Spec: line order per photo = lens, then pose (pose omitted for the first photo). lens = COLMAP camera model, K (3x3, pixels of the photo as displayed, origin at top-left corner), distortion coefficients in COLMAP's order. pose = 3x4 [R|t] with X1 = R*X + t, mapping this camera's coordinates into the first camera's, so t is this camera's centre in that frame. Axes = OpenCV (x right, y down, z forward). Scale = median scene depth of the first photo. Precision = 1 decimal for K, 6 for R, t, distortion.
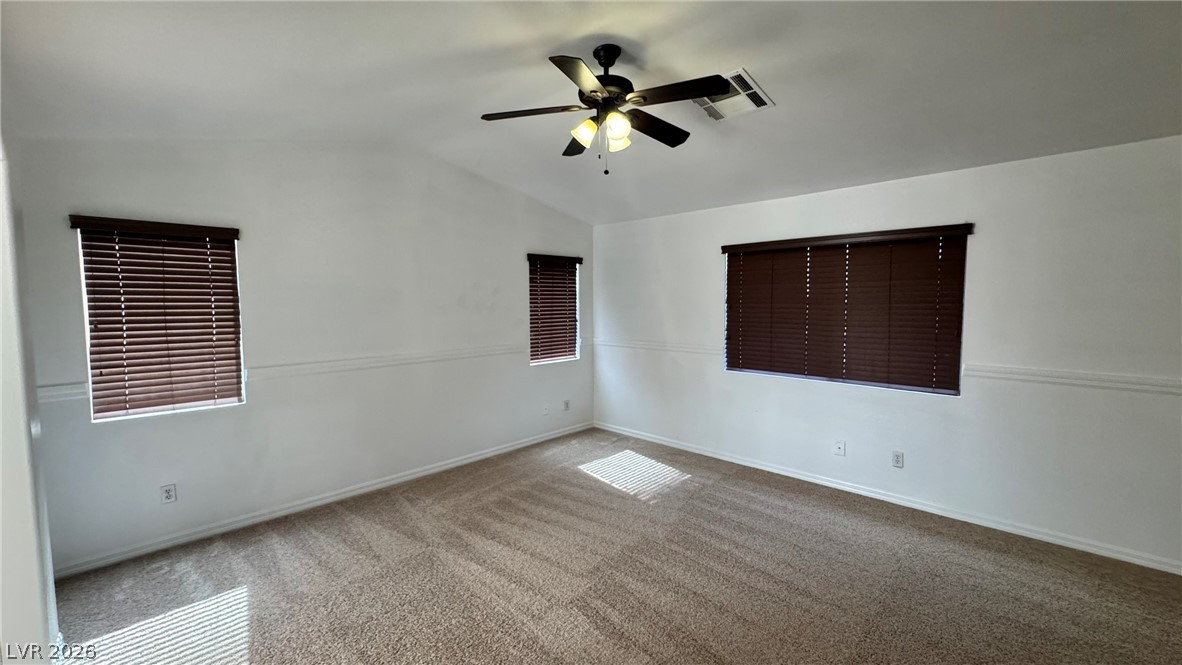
lens RADIAL K [[474.1, 0, 589.7], [0, 474.1, 334.3], [0, 0, 1]] dist [-0.003404, 0.000373]
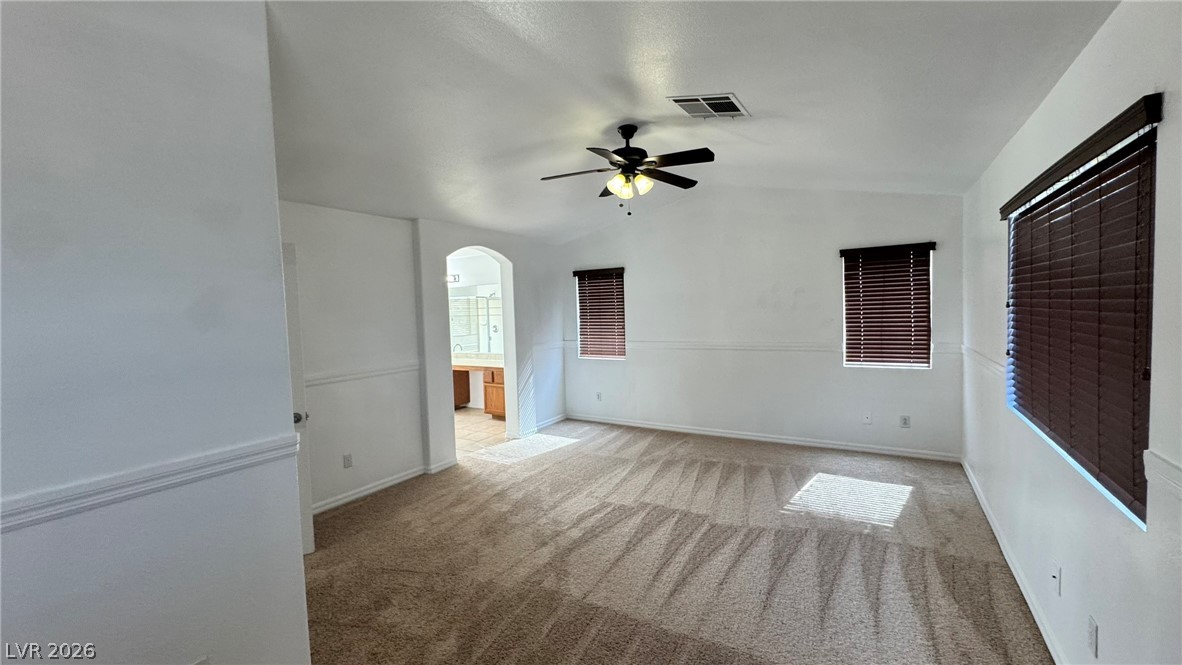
lens RADIAL K [[474.1, 0, 590.2], [0, 474.1, 328.9], [0, 0, 1]] dist [-0.003404, 0.000373]
pose [[0.219653, 0.041924, -0.974677, 0.957078], [-0.039114, 0.998651, 0.034140, -0.031170], [0.974794, 0.030625, 0.220997, 0.398274]]
